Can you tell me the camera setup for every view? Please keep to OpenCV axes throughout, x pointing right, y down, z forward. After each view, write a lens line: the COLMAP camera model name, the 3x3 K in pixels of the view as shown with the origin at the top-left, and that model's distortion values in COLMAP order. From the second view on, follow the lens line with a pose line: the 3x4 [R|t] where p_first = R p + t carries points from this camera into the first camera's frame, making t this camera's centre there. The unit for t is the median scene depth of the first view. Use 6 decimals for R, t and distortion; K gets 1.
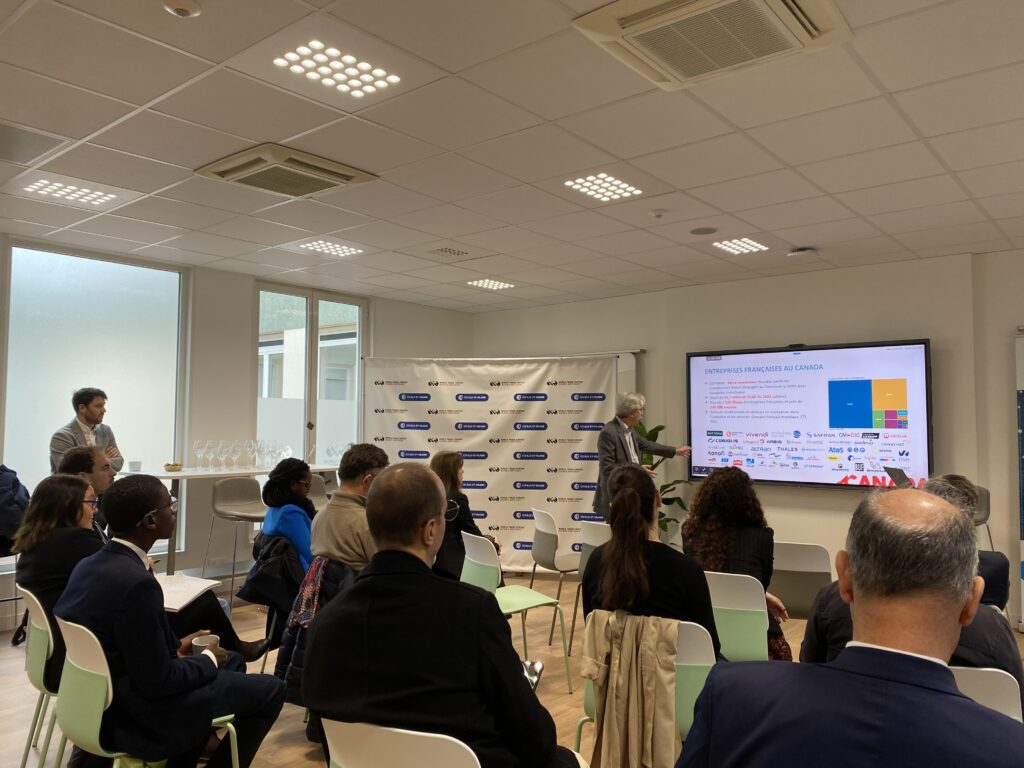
lens RADIAL K [[787.7, 0, 512.0], [0, 787.7, 384.0], [0, 0, 1]] dist [0.045378, -0.004659]
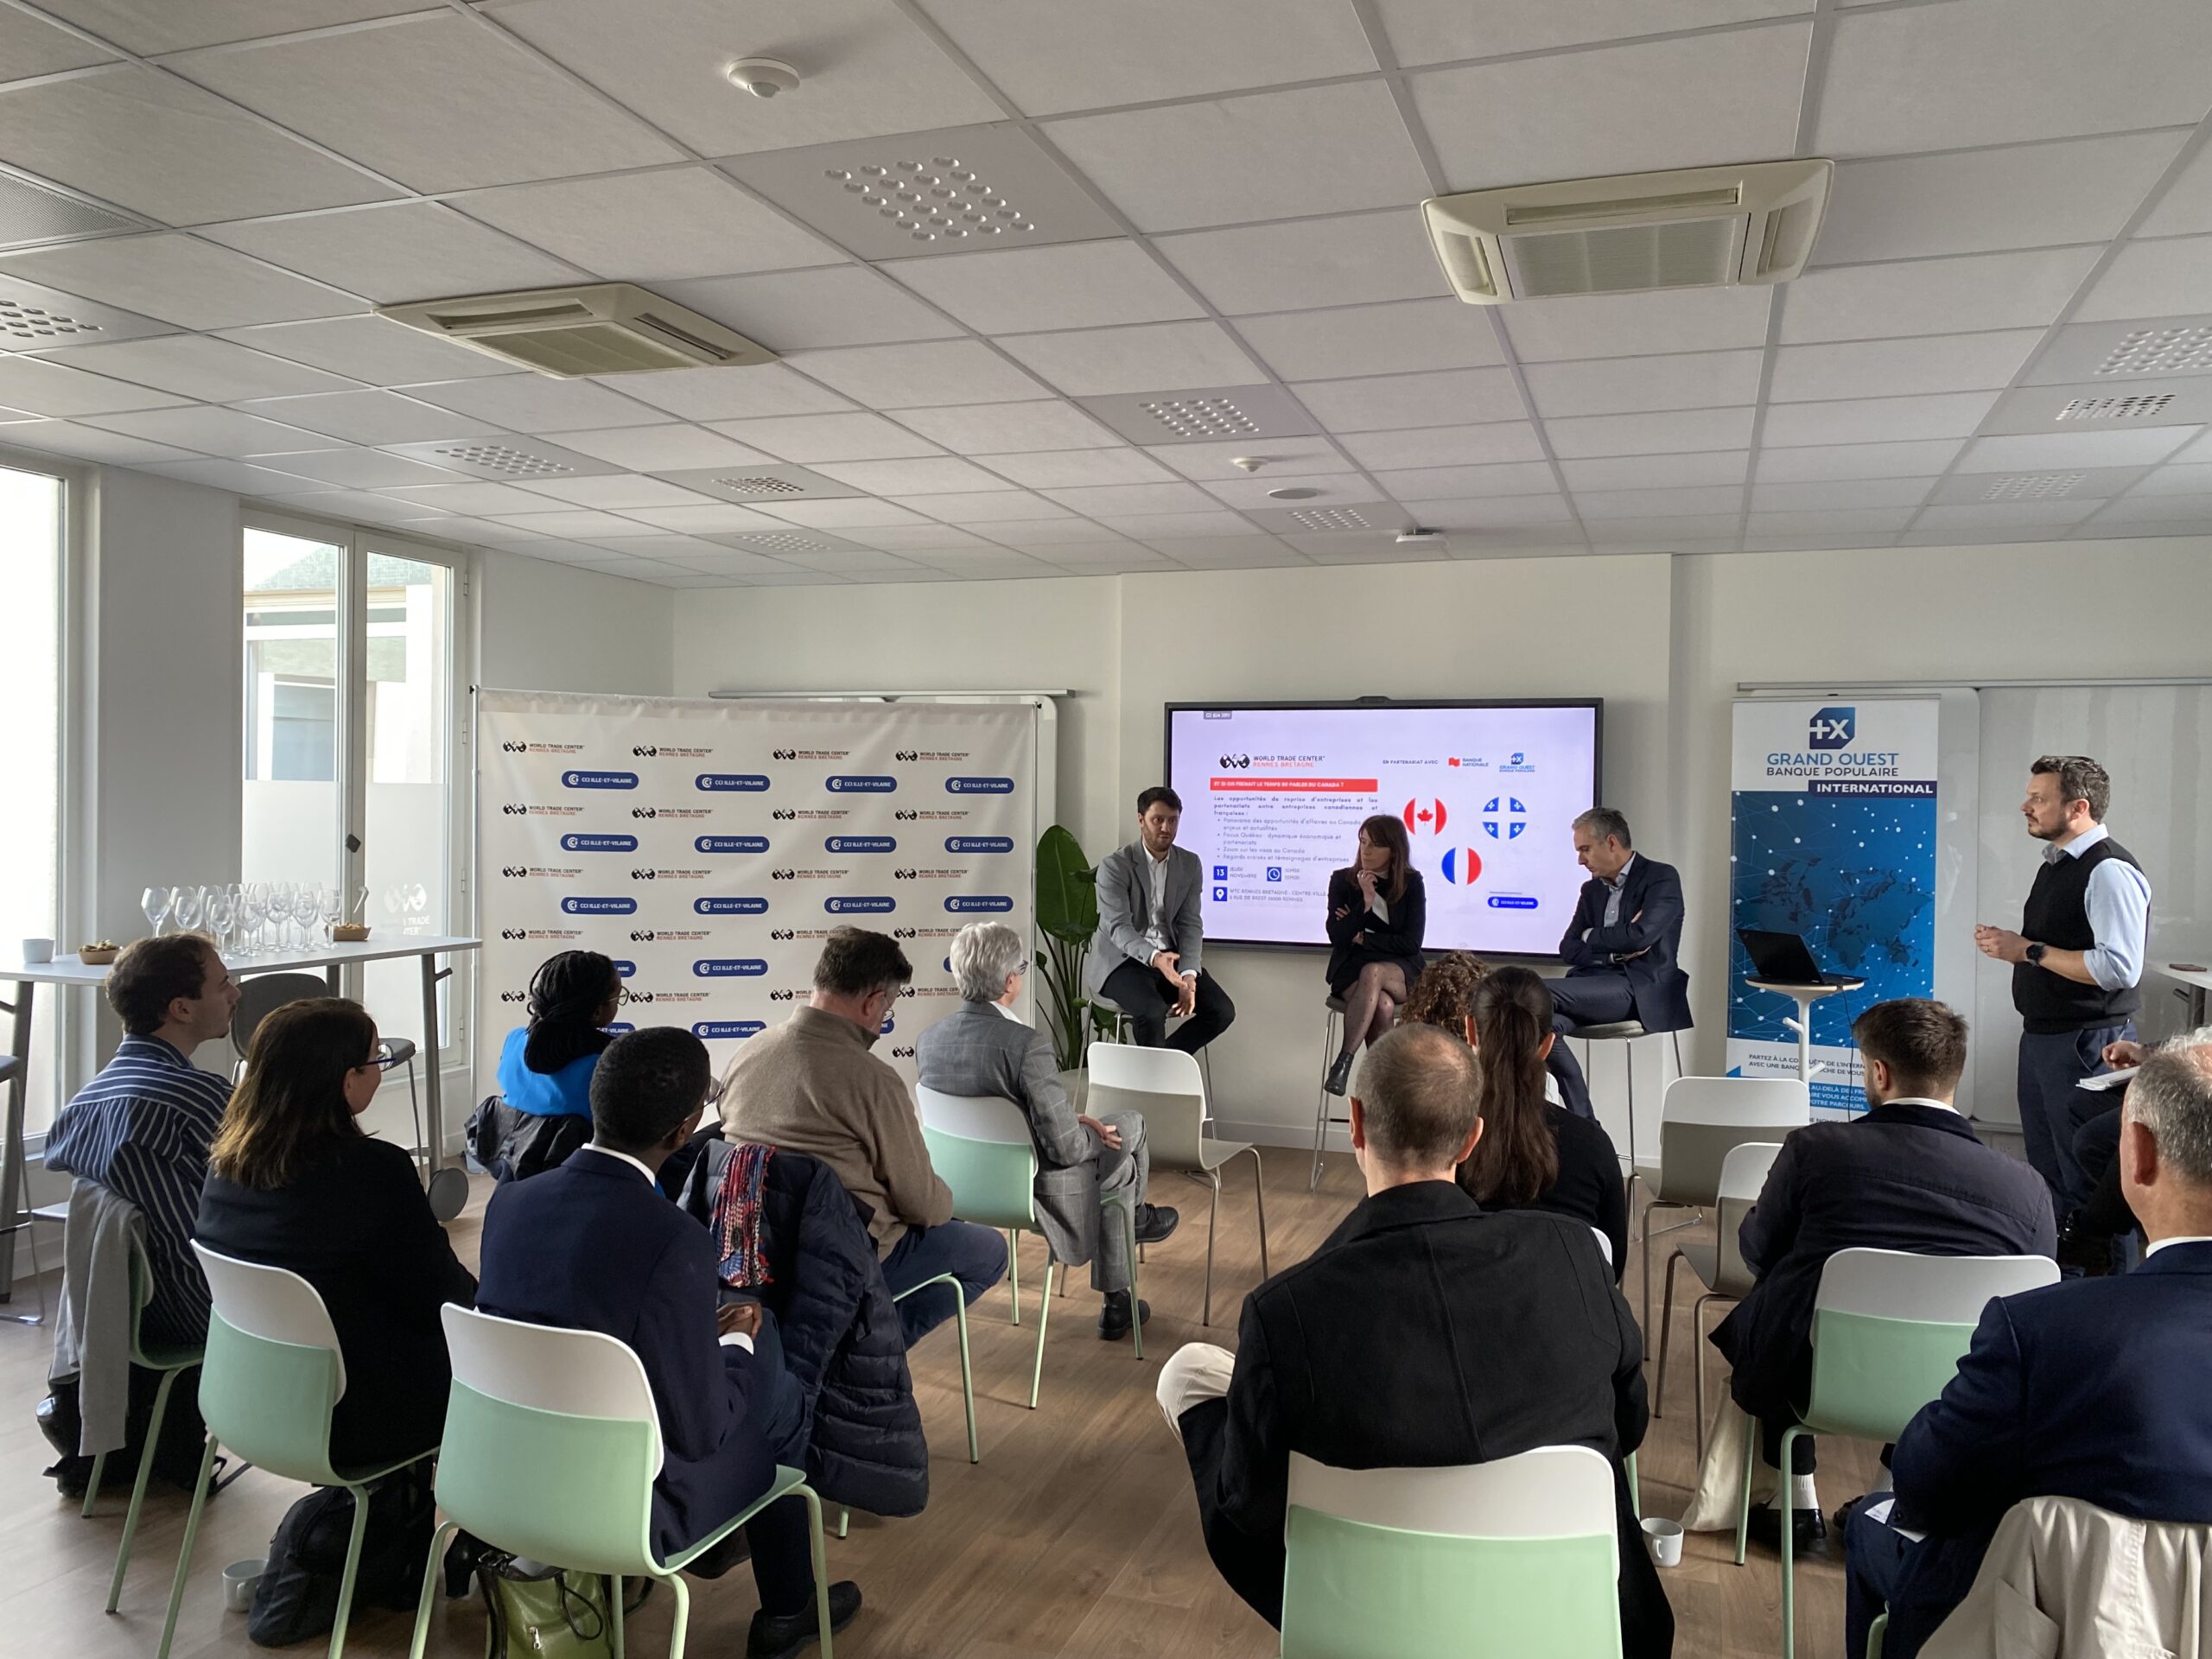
lens RADIAL K [[1722.1, 0, 1106.0], [0, 1722.1, 829.5], [0, 0, 1]] dist [0.060183, -0.001362]
pose [[0.935011, -0.000317, 0.354619, -0.213886], [-0.024841, 0.997485, 0.066387, -0.029806], [-0.353748, -0.070881, 0.932651, -0.043410]]
